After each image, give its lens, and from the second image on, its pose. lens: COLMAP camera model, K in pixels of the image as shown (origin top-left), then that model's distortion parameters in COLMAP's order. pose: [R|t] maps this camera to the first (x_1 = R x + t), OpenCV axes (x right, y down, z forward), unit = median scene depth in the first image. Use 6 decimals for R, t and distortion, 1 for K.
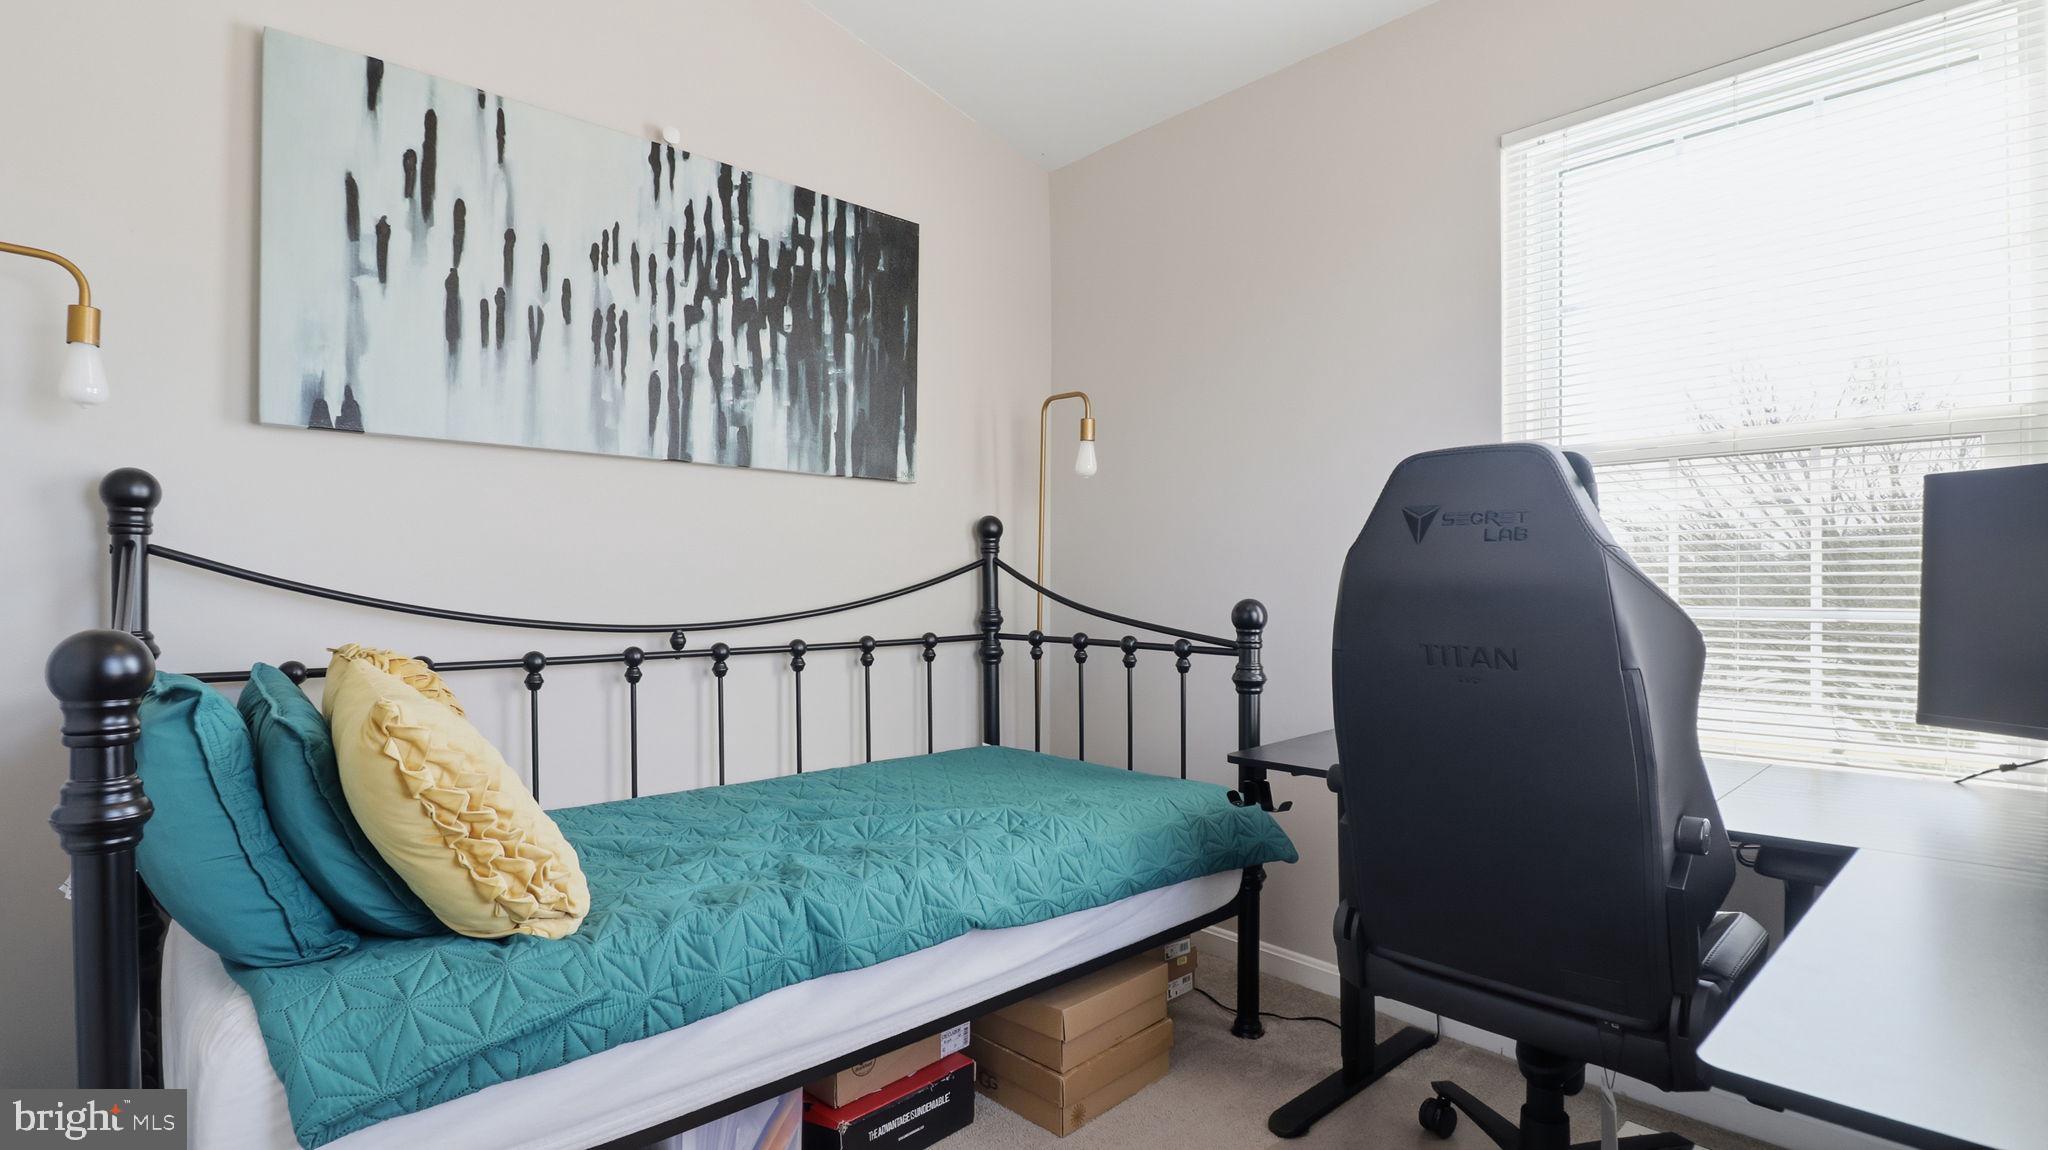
lens RADIAL K [[964.7, 0, 1026.5], [0, 964.7, 585.0], [0, 0, 1]] dist [0.002983, -0.009015]
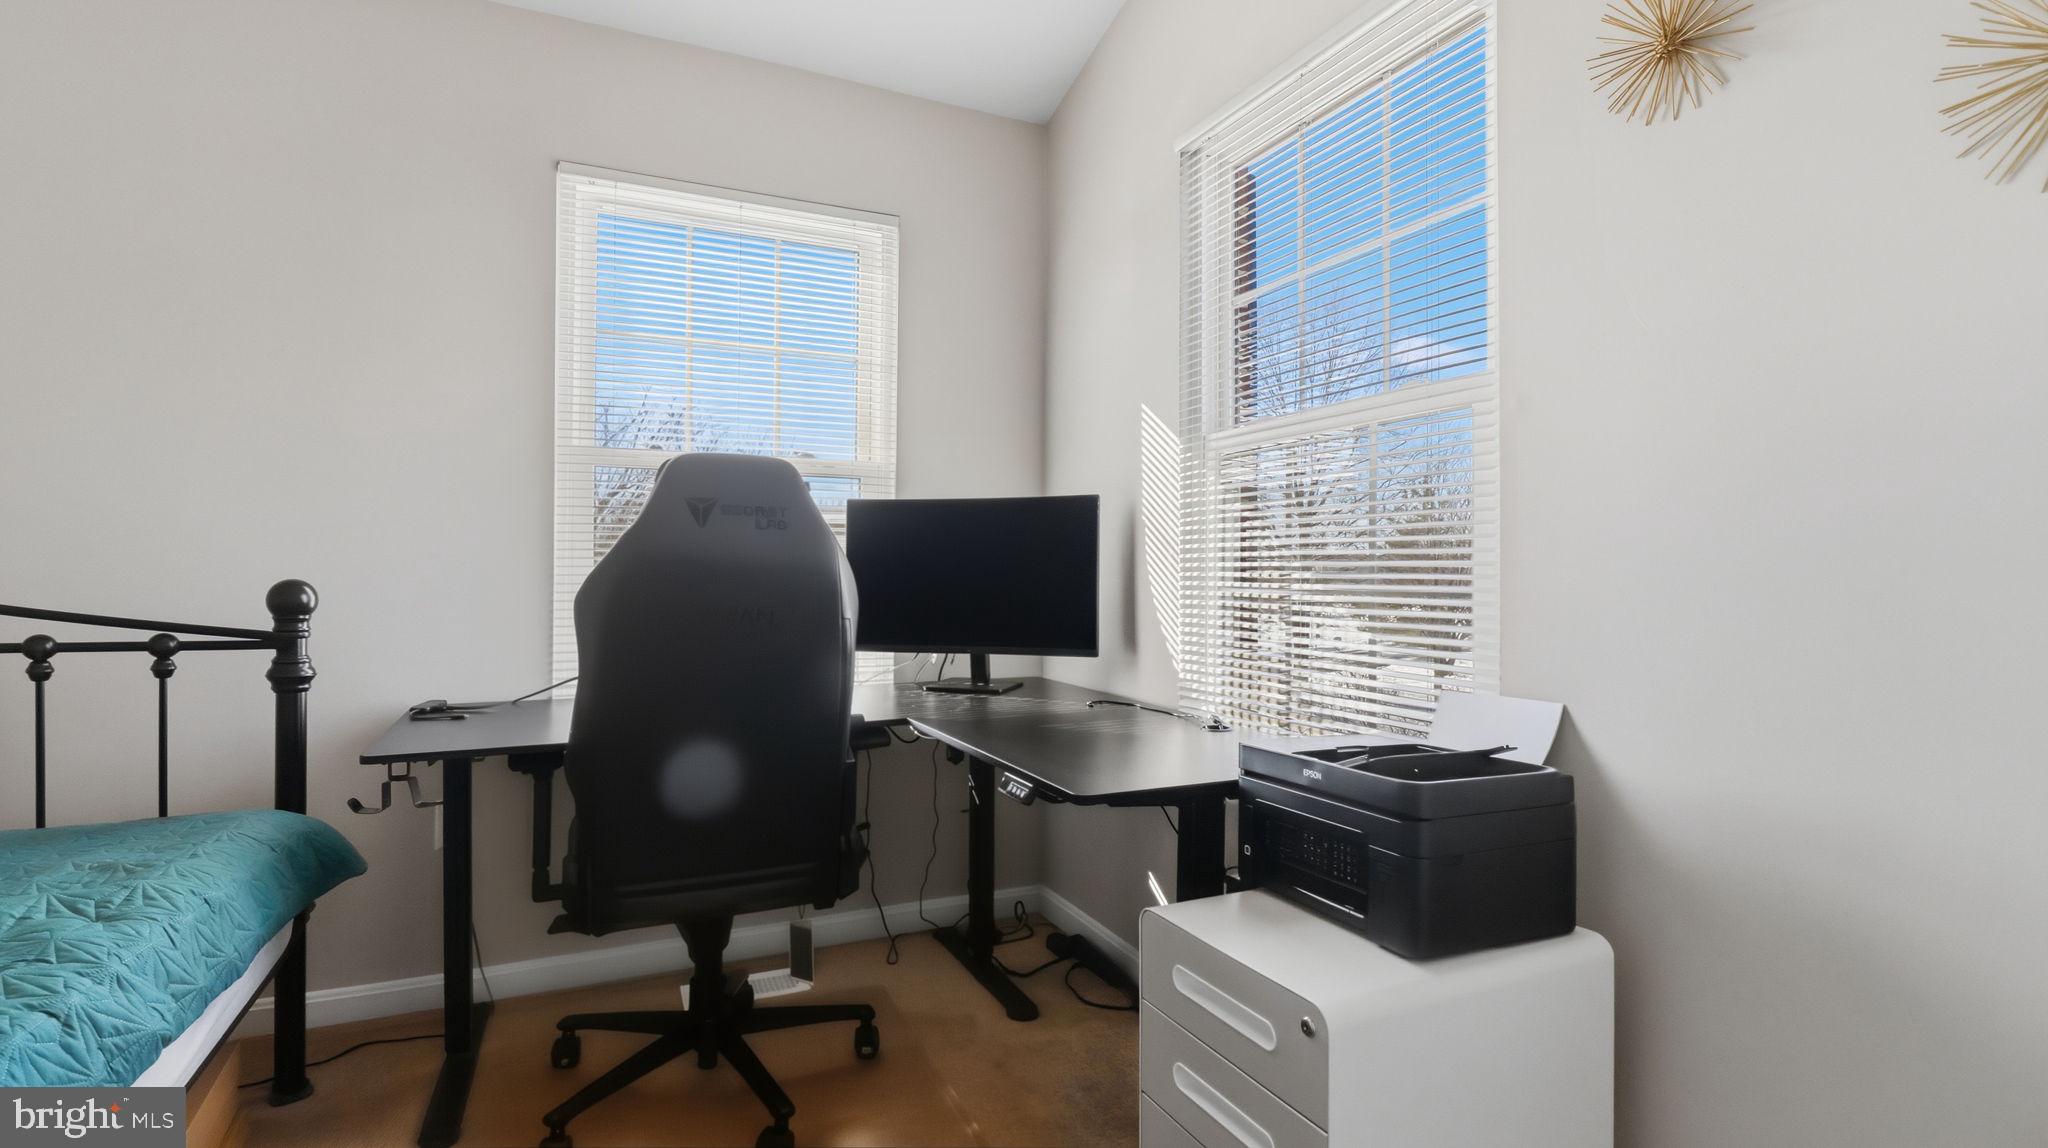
lens RADIAL K [[964.7, 0, 1026.8], [0, 964.7, 571.3], [0, 0, 1]] dist [0.002983, -0.009015]
pose [[0.299584, 0.005313, 0.954055, -0.375321], [-0.003624, 0.999984, -0.004430, 0.009201], [-0.954063, -0.002130, 0.299598, 0.141757]]
